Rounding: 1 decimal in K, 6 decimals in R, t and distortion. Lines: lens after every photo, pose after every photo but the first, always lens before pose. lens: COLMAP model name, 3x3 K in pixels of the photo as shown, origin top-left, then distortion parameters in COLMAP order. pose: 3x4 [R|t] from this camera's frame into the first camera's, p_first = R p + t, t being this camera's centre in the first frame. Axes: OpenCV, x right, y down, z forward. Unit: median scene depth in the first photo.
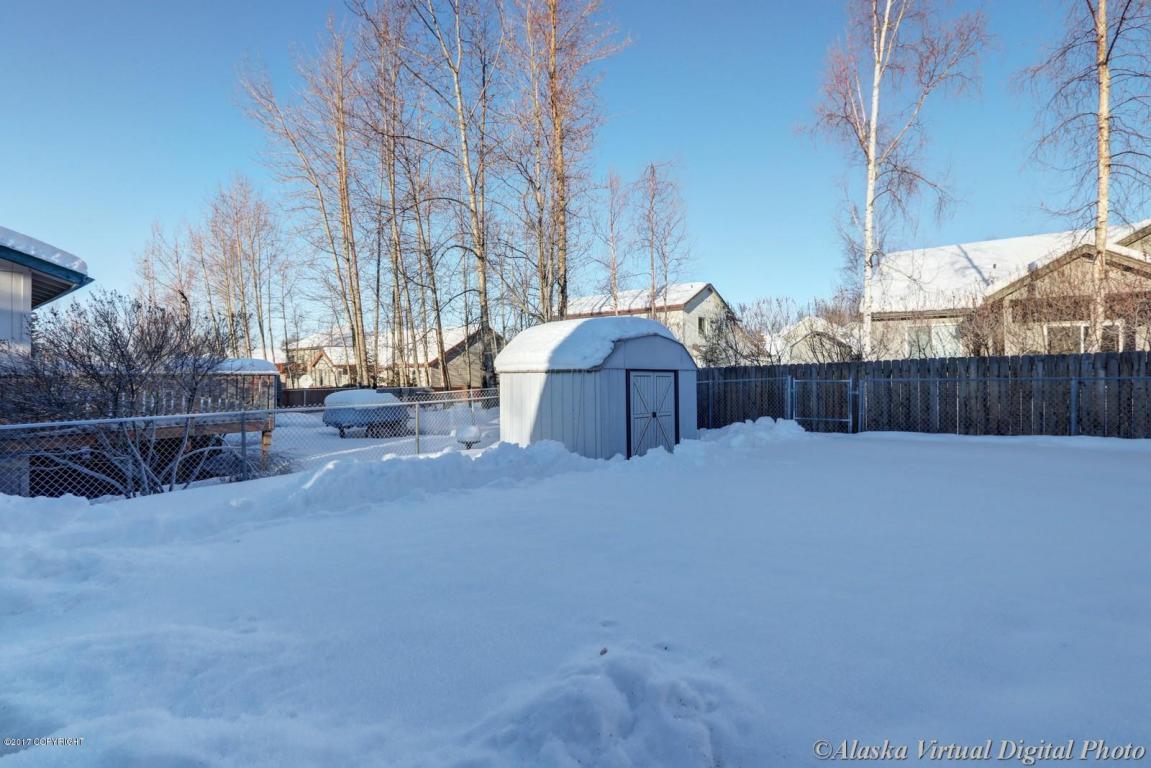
lens RADIAL K [[524.7, 0, 575.6], [0, 524.7, 366.5], [0, 0, 1]] dist [-0.018487, -0.000157]
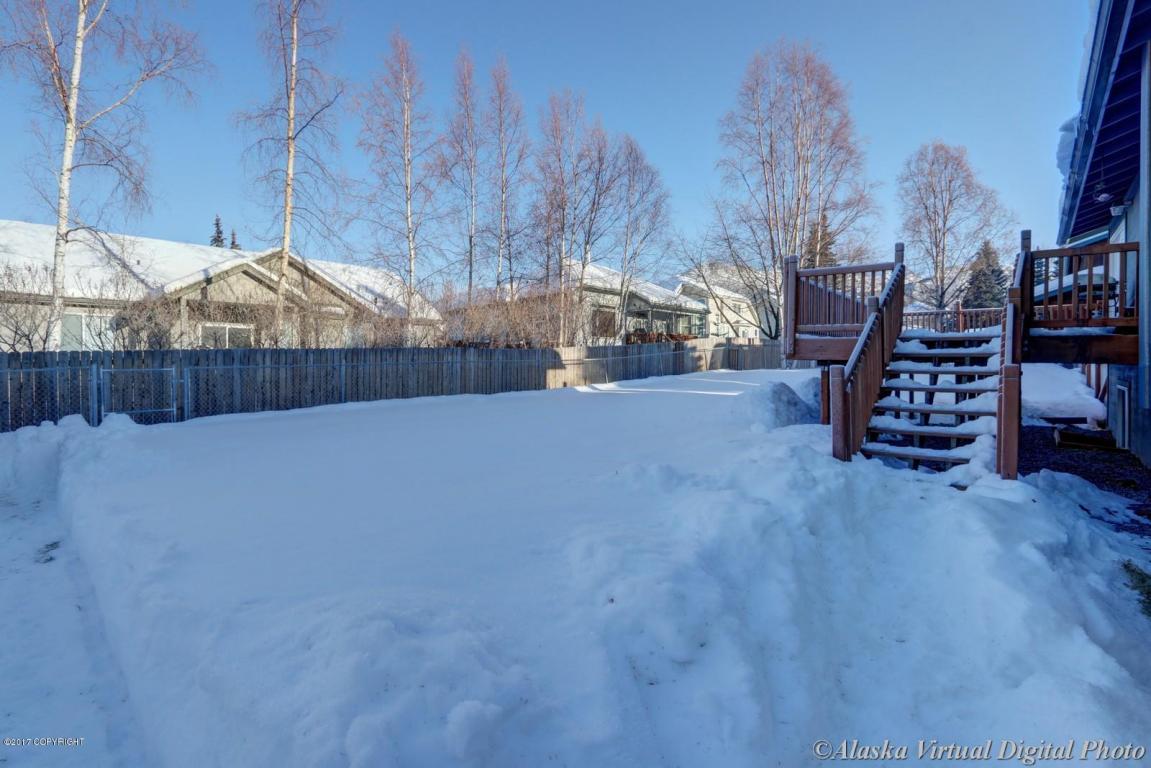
lens RADIAL K [[532.3, 0, 572.3], [0, 532.3, 372.6], [0, 0, 1]] dist [-0.013723, 0.000465]
pose [[0.069157, -0.015825, 0.997480, -0.248902], [-0.000604, 0.999873, 0.015905, 0.010438], [-0.997606, -0.001702, 0.069139, 0.105886]]
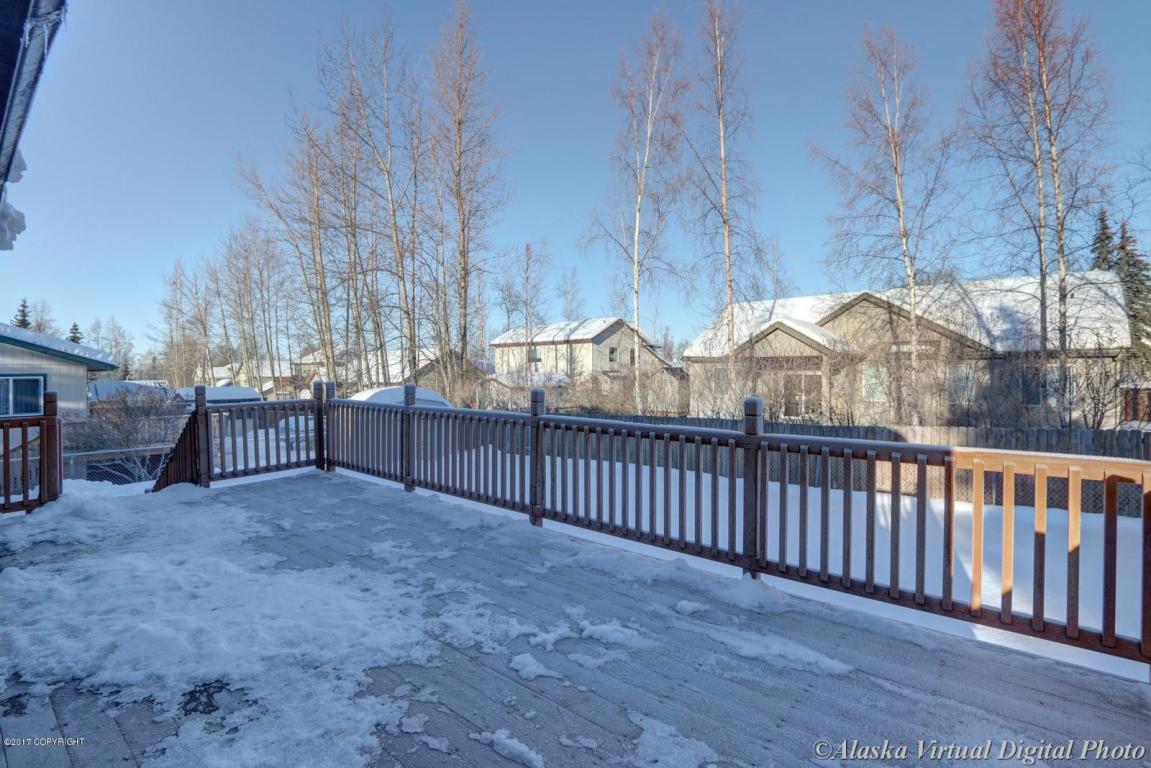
lens RADIAL K [[542.5, 0, 576.6], [0, 542.5, 365.6], [0, 0, 1]] dist [-0.012344, 0.000330]
pose [[0.998193, -0.002044, -0.060051, 0.482660], [0.001865, 0.999994, -0.003022, -0.101793], [0.060056, 0.002905, 0.998191, -0.487155]]
